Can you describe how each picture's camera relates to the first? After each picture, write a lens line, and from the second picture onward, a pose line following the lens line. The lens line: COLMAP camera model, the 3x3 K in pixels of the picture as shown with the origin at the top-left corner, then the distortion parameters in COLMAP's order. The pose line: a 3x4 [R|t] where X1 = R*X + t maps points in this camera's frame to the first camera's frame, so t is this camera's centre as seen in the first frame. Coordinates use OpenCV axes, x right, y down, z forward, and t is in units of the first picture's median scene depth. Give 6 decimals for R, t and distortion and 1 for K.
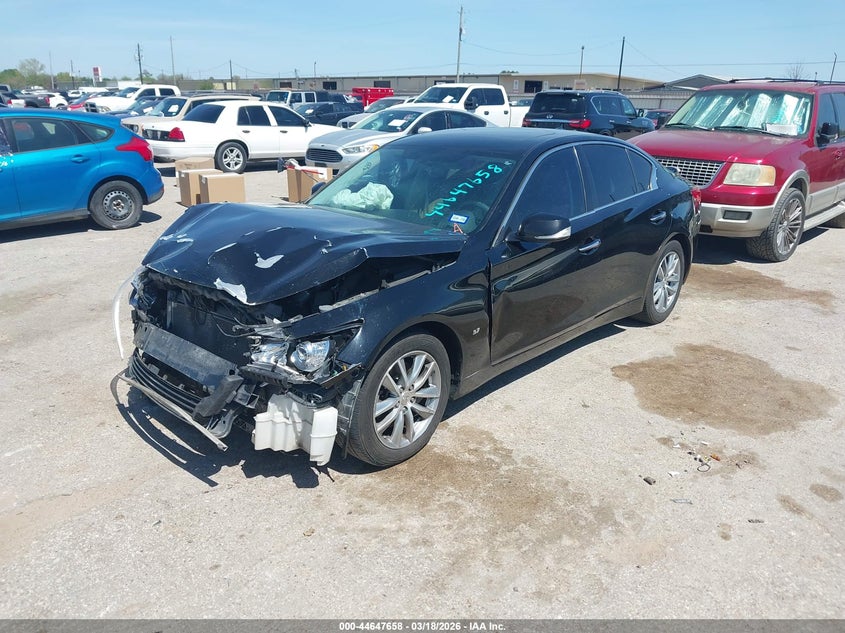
lens RADIAL K [[655.3, 0, 416.8], [0, 655.3, 313.2], [0, 0, 1]] dist [-0.010798, -0.005489]
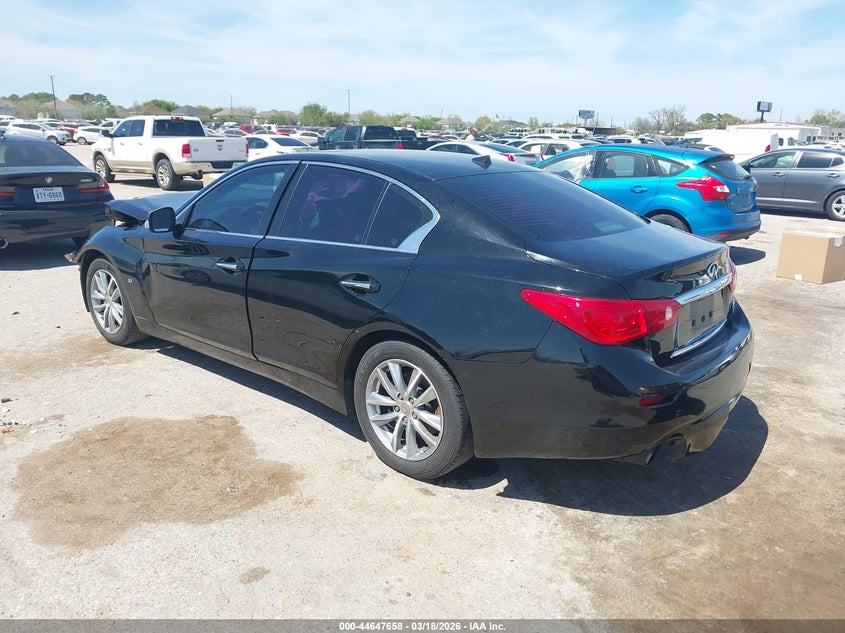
lens RADIAL K [[655.3, 0, 420.3], [0, 655.3, 320.8], [0, 0, 1]] dist [-0.010798, -0.005489]
pose [[0.065806, 0.270173, -0.960560, 1.166070], [-0.339195, 0.911378, 0.233103, -0.334127], [0.938412, 0.310477, 0.151615, 1.113941]]
